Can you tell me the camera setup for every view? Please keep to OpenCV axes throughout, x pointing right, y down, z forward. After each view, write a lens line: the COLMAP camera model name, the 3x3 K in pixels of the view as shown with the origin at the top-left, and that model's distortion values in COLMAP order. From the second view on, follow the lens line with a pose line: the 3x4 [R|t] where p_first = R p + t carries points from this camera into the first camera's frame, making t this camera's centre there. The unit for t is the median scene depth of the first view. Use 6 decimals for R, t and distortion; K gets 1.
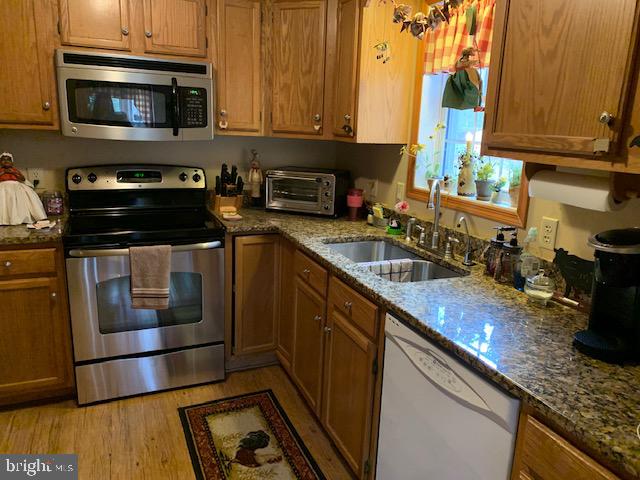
lens RADIAL K [[480.3, 0, 320.0], [0, 480.3, 240.0], [0, 0, 1]] dist [0.046011, -0.043383]
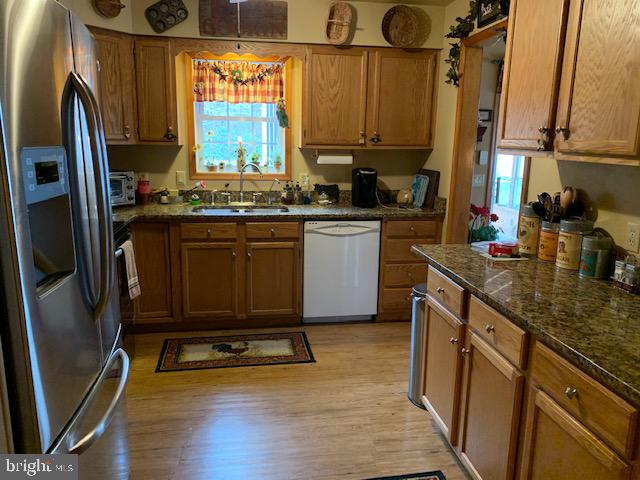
lens RADIAL K [[480.3, 0, 320.0], [0, 480.3, 240.0], [0, 0, 1]] dist [0.046011, -0.043383]
pose [[0.258904, -0.232903, 0.937403, -1.303547], [0.219321, 0.959320, 0.177773, -0.097245], [-0.940674, 0.159567, 0.299452, 0.207442]]
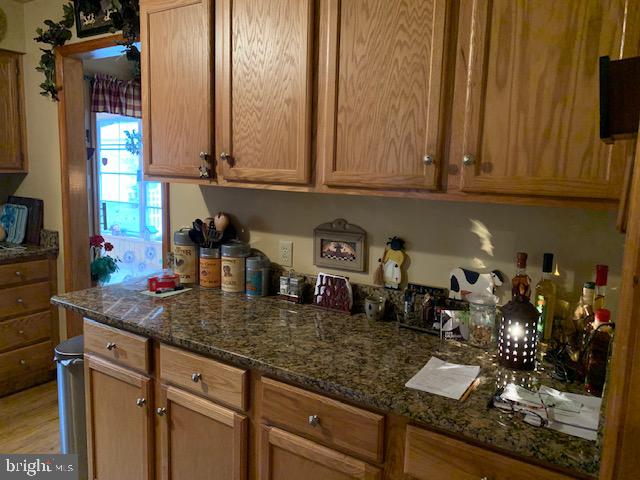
lens RADIAL K [[480.3, 0, 320.0], [0, 480.3, 240.0], [0, 0, 1]] dist [0.046011, -0.043383]
pose [[-0.544715, -0.174975, 0.820164, -1.184261], [0.152061, 0.941172, 0.301783, -0.125510], [-0.824720, 0.289101, -0.486064, 0.323615]]
